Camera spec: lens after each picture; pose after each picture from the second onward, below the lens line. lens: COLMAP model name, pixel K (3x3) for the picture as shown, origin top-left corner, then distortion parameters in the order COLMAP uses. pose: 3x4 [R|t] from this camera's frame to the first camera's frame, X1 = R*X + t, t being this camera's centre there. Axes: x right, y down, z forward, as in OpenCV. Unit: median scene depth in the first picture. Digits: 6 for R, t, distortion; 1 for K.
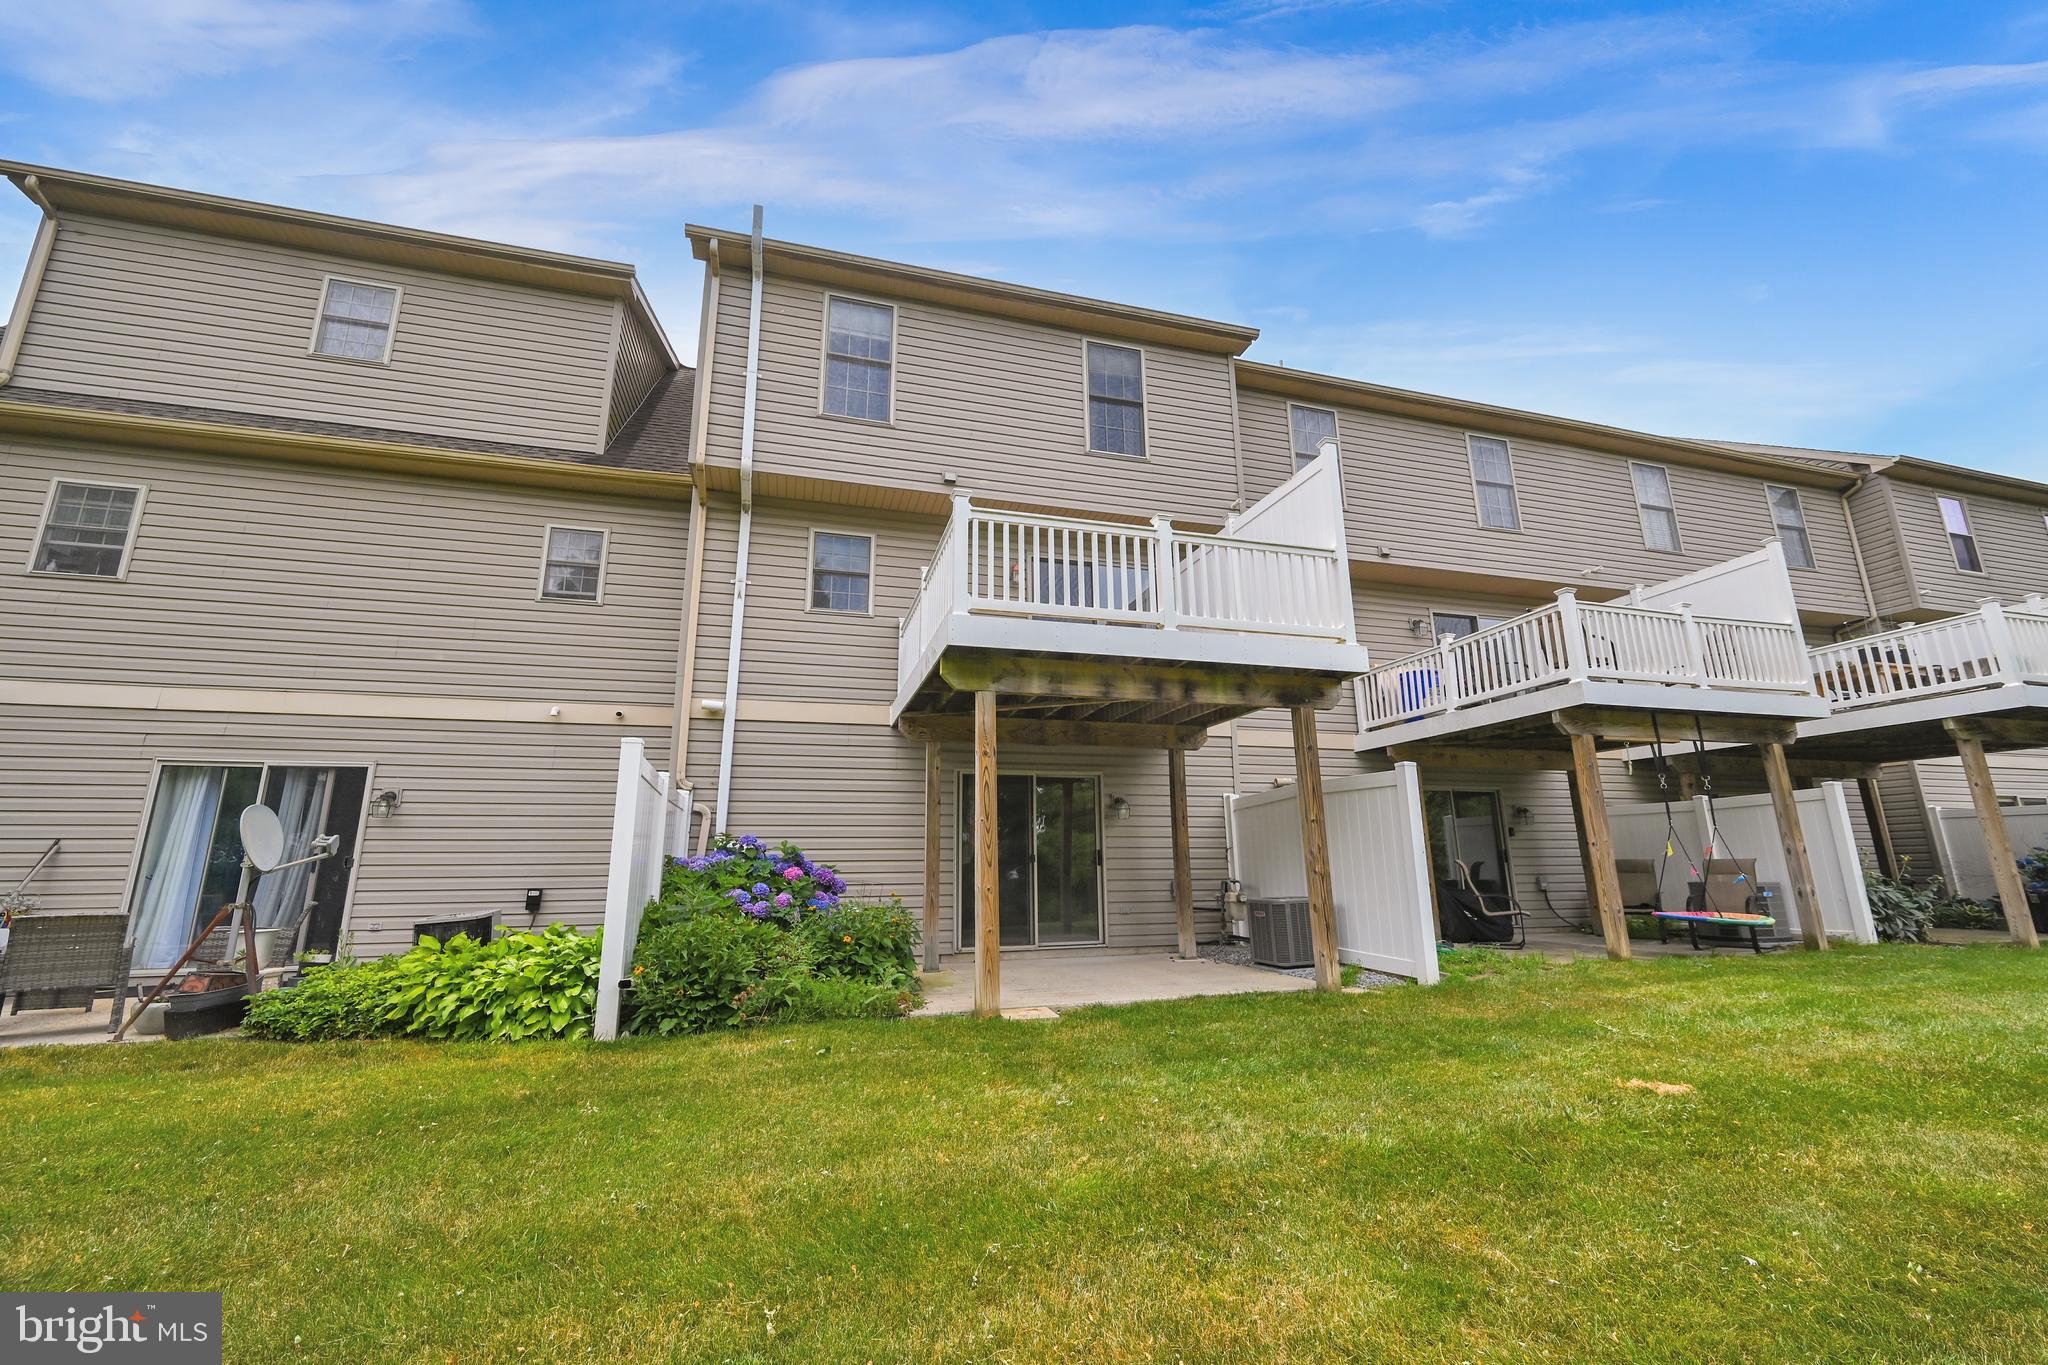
lens RADIAL K [[826.9, 0, 1021.3], [0, 826.9, 684.6], [0, 0, 1]] dist [-0.000970, -0.000104]
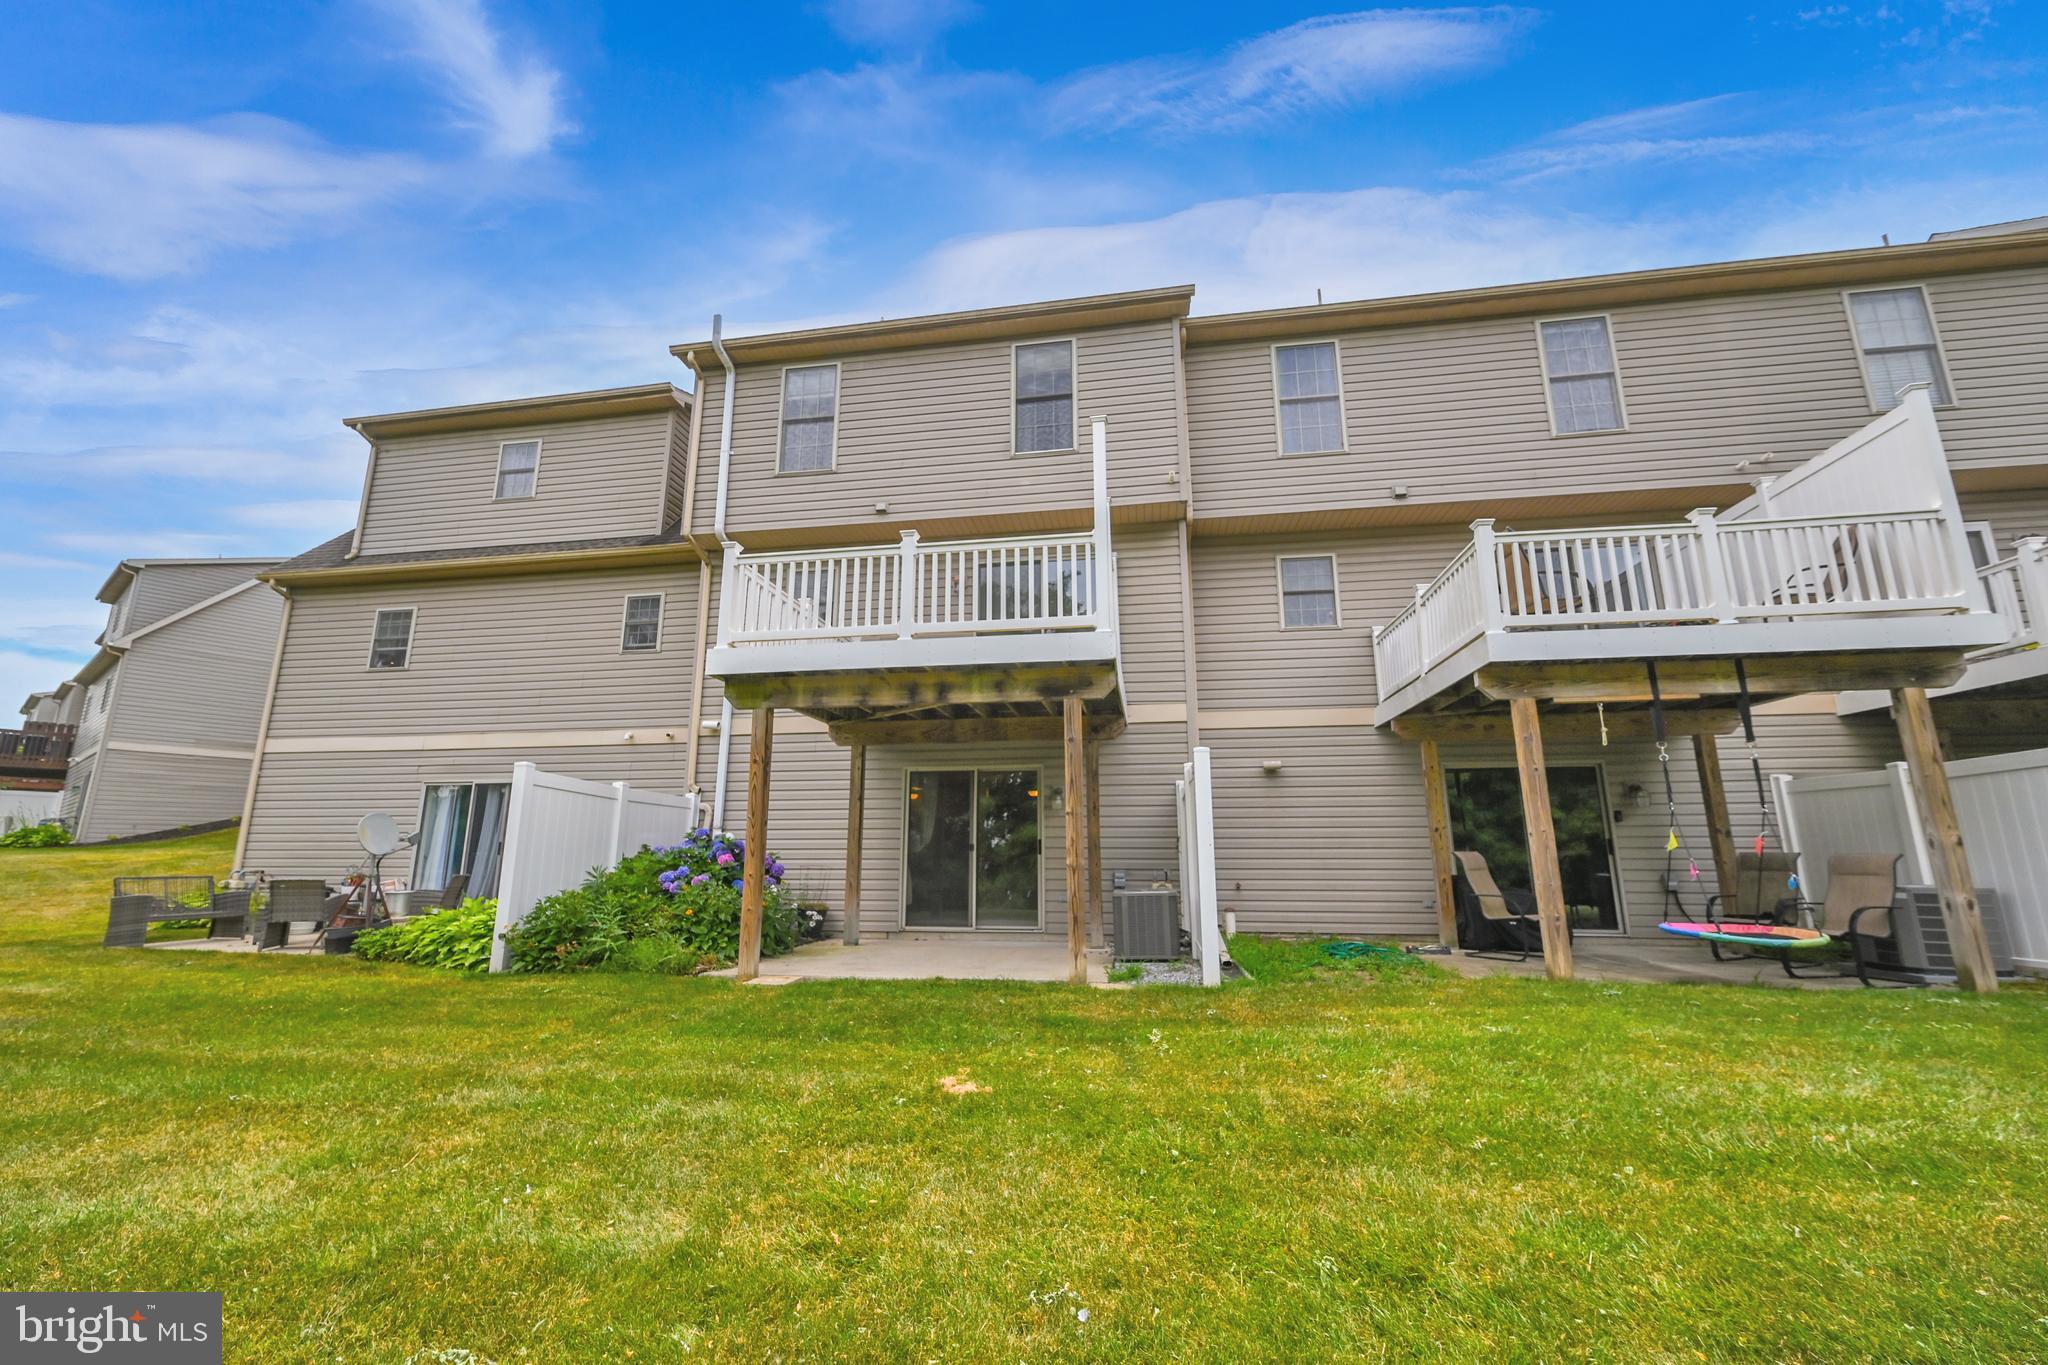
lens RADIAL K [[822.6, 0, 999.5], [0, 822.6, 687.5], [0, 0, 1]] dist [-0.000812, -0.000200]
pose [[0.899202, -0.077744, -0.430571, 0.562838], [0.087460, 0.996164, 0.002783, 0.003259], [0.428703, -0.040160, 0.902552, 0.061649]]
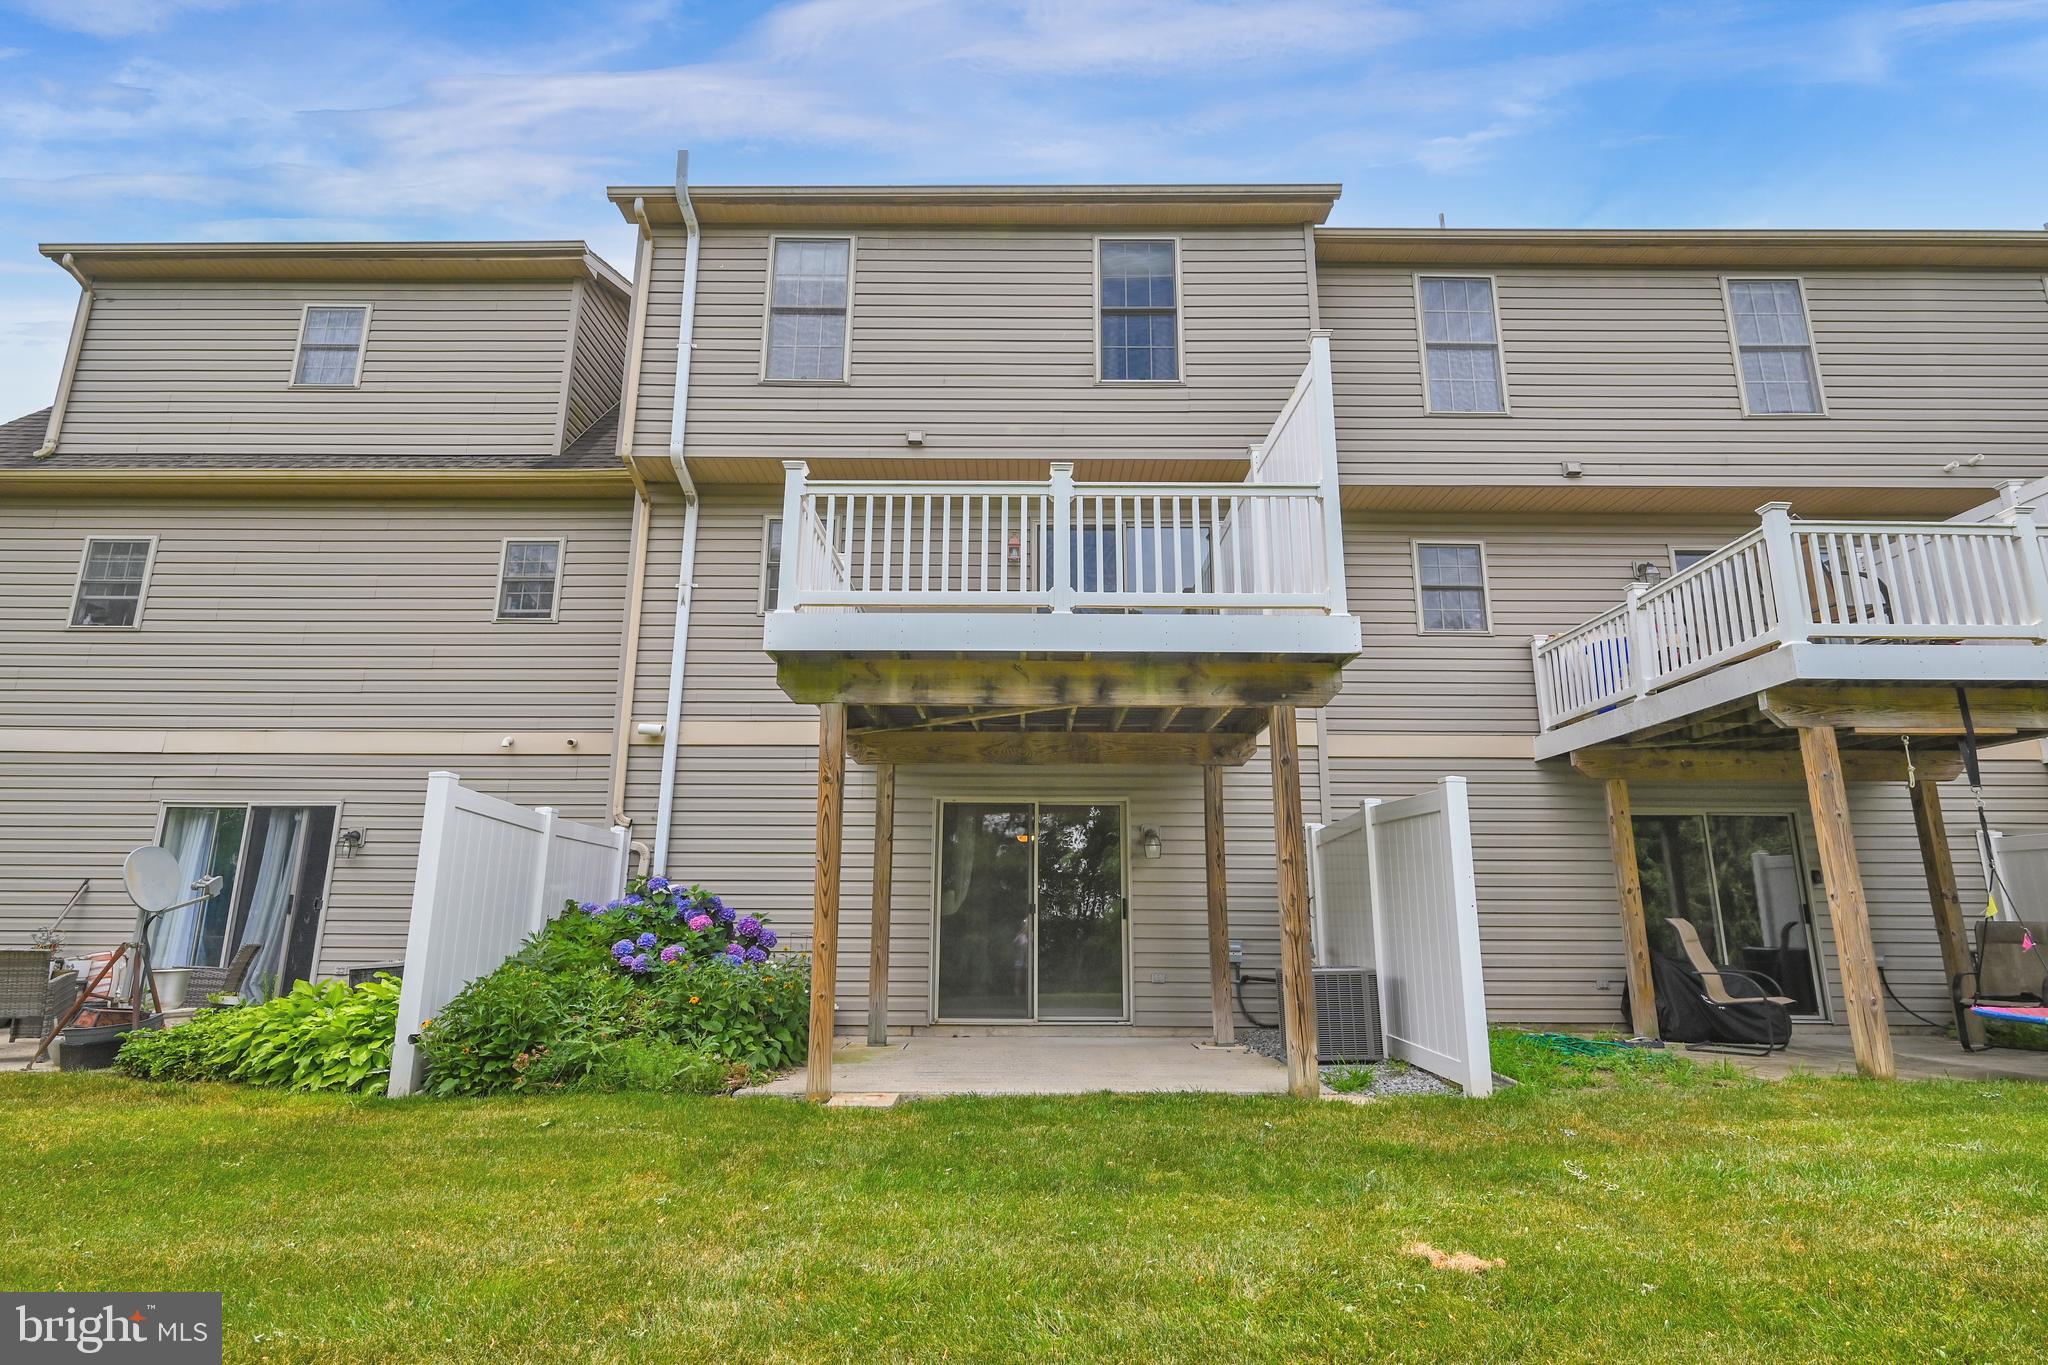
lens RADIAL K [[1054.4, 0, 1006.1], [0, 1054.4, 684.0], [0, 0, 1]] dist [-0.001717, 0.000550]
pose [[0.958860, -0.047333, -0.279904, 0.302095], [0.046958, 0.998864, -0.008051, 0.003836], [0.279968, -0.005424, 0.959994, 0.032973]]
